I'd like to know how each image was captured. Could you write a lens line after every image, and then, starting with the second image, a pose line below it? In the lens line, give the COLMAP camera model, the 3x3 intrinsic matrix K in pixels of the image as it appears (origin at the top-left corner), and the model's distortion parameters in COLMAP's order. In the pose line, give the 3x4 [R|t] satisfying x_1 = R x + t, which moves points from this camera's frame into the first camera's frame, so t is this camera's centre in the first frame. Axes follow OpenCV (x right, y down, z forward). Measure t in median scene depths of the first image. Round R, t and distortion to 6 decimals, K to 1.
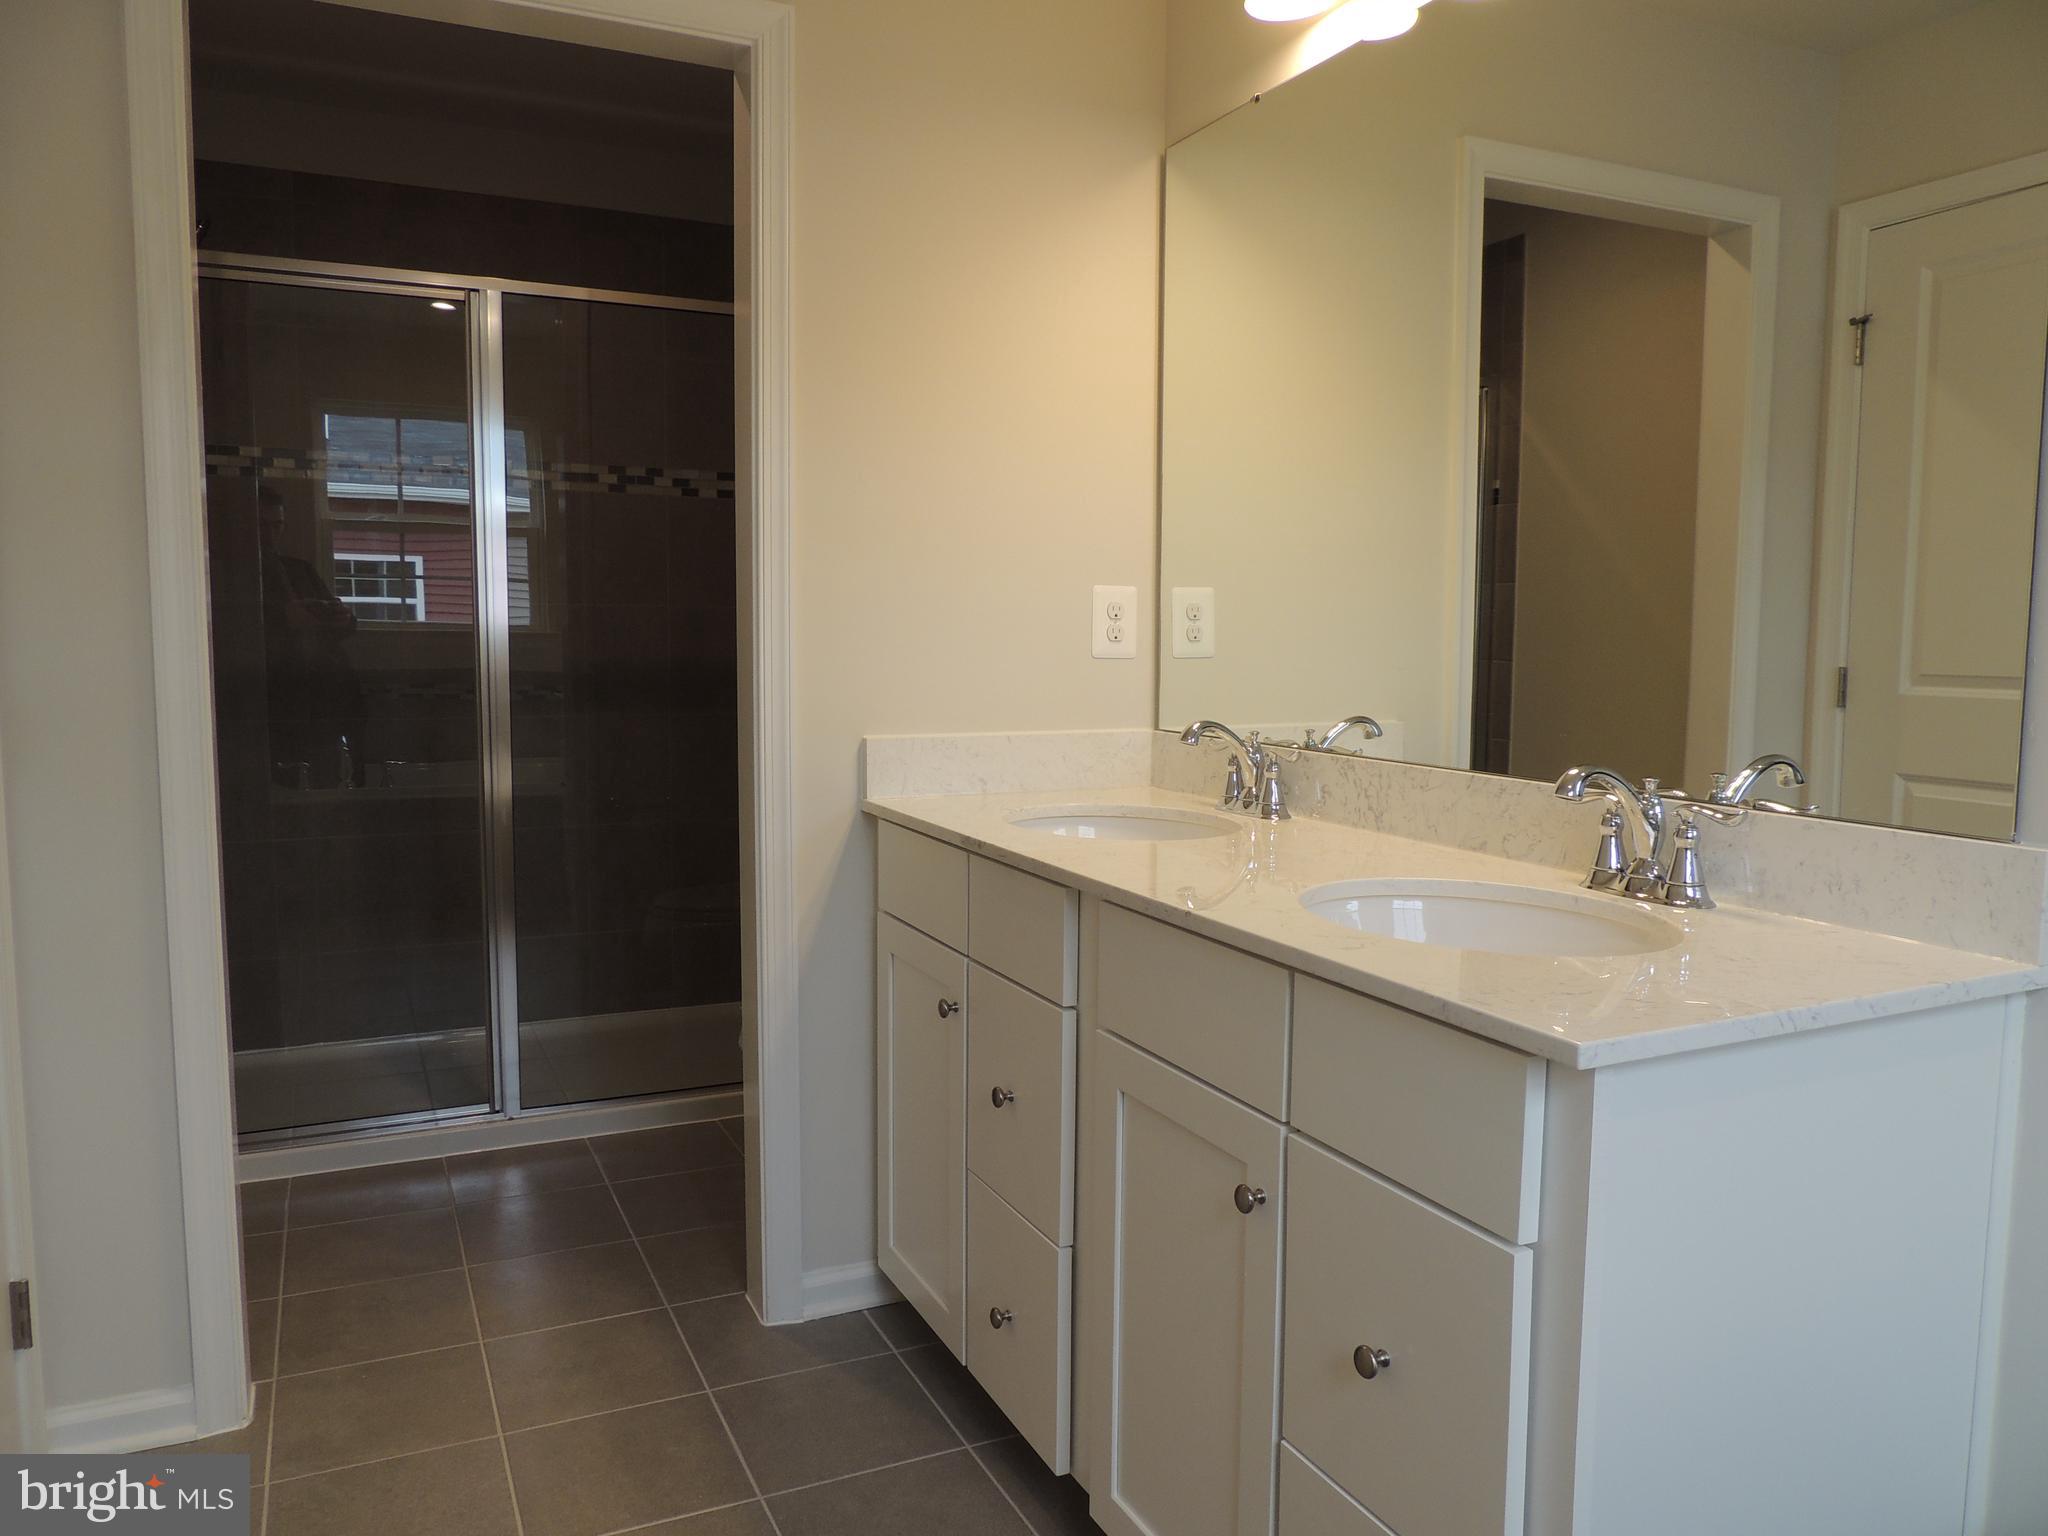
lens RADIAL K [[1451.6, 0, 1023.5], [0, 1451.6, 766.5], [0, 0, 1]] dist [-0.016981, -0.000170]
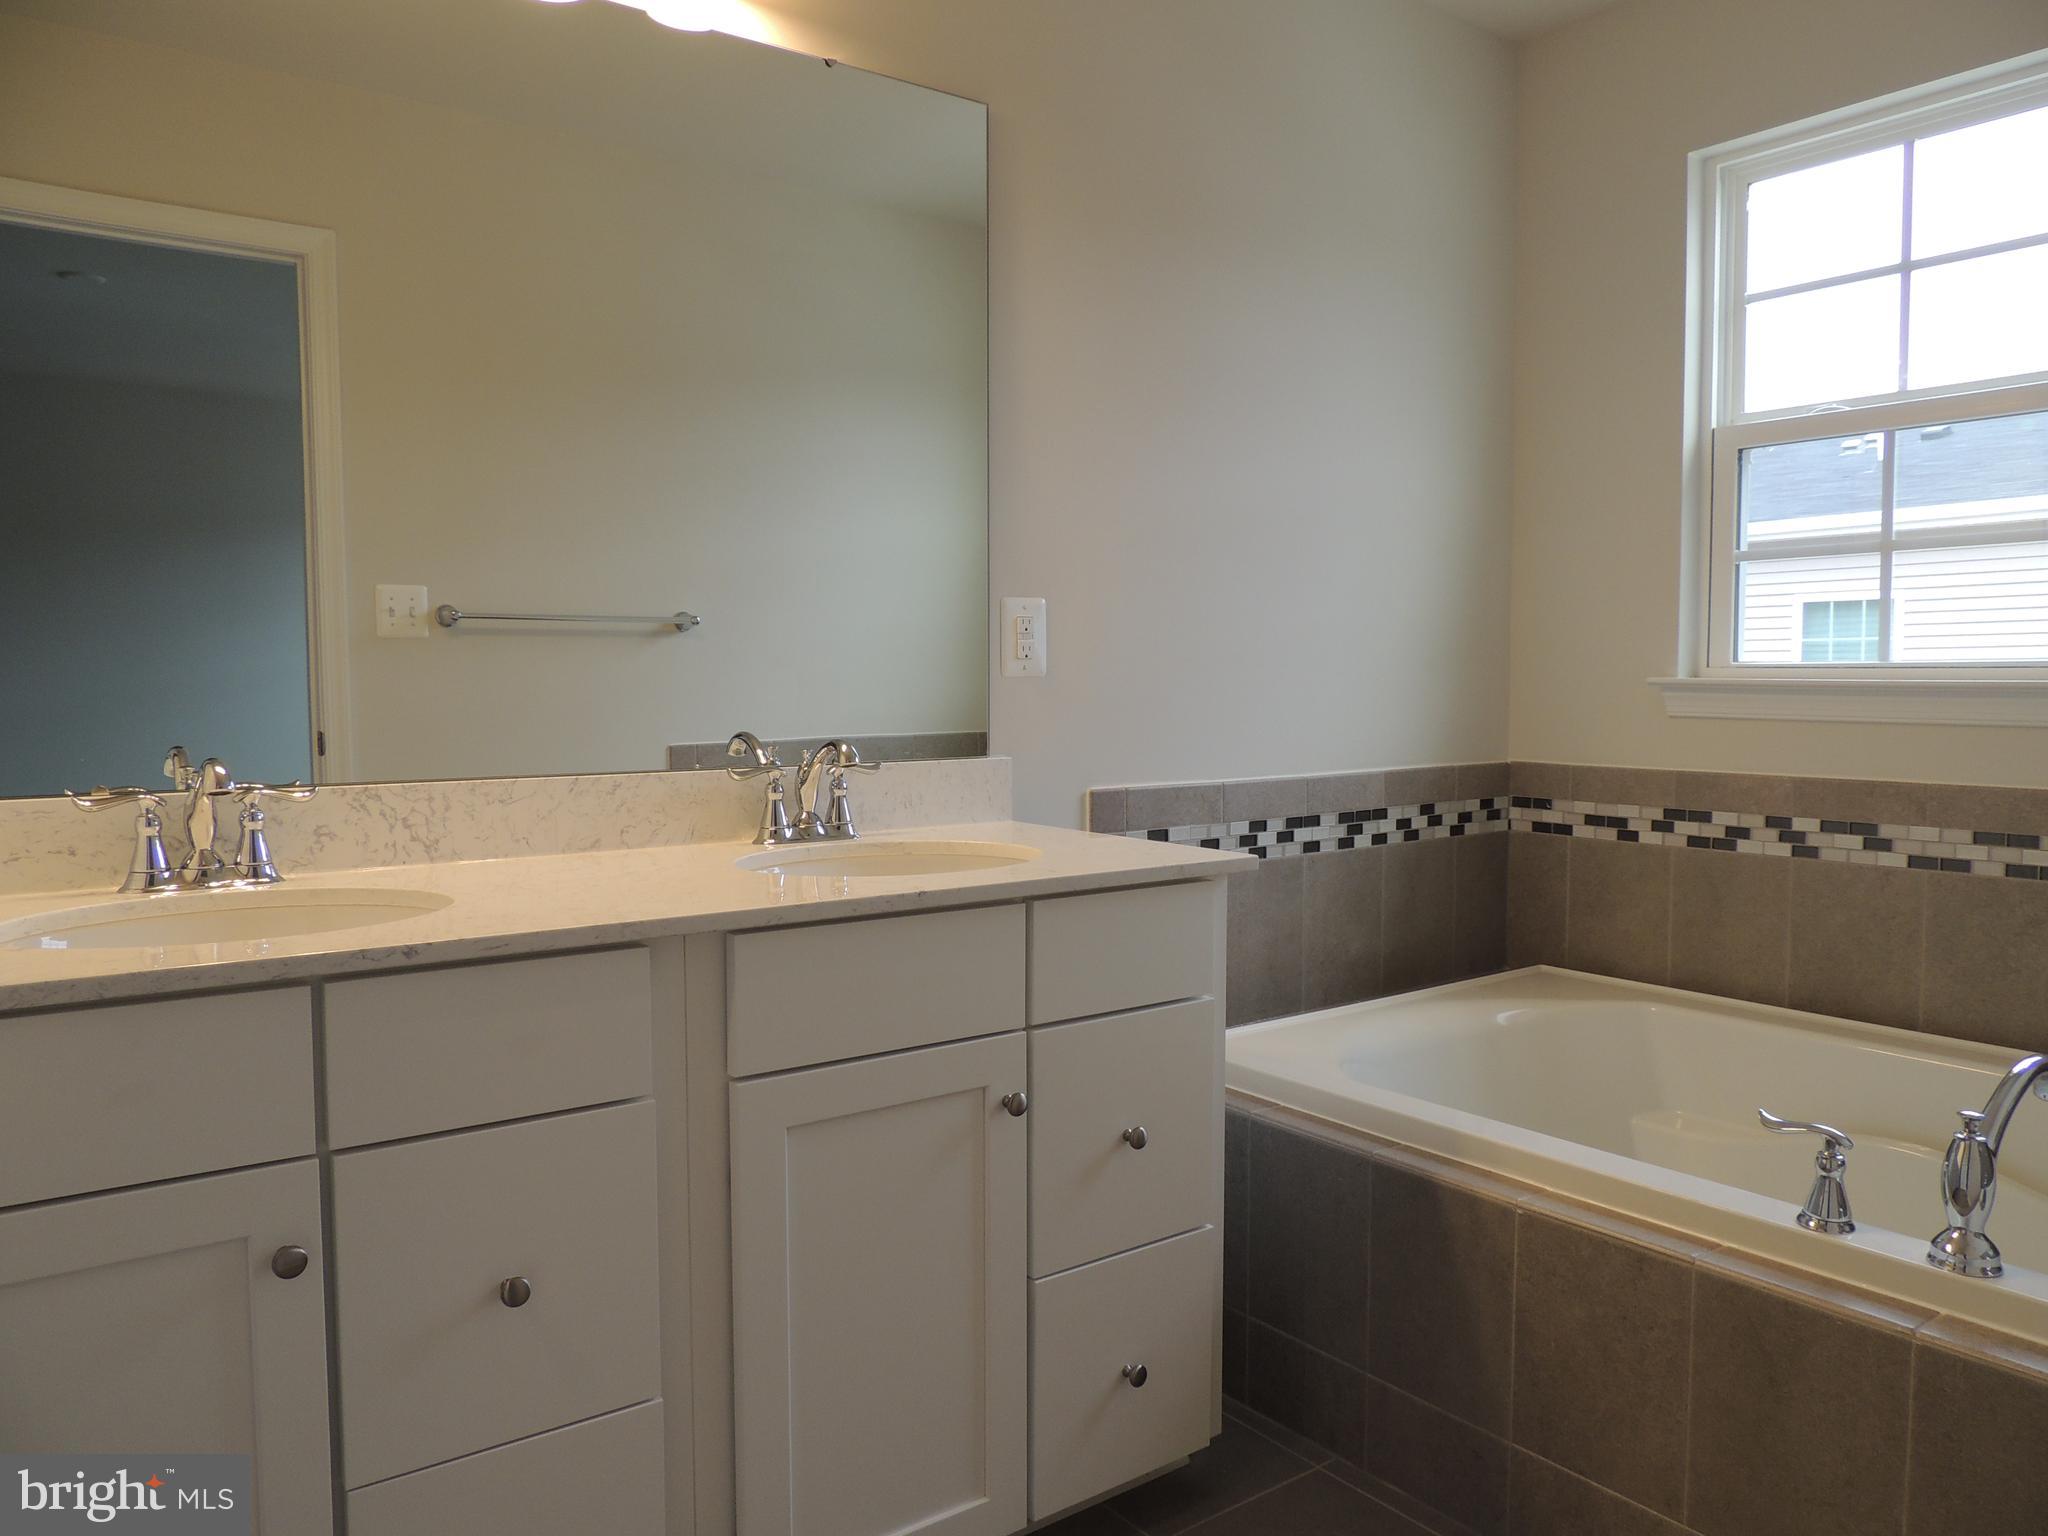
lens RADIAL K [[1451.6, 0, 1023.6], [0, 1451.6, 766.3], [0, 0, 1]] dist [-0.016981, -0.000170]
pose [[-0.188382, -0.066331, 0.979853, -0.694330], [0.095441, 0.991758, 0.085486, -0.055038], [-0.977447, 0.109622, -0.180499, 0.807896]]
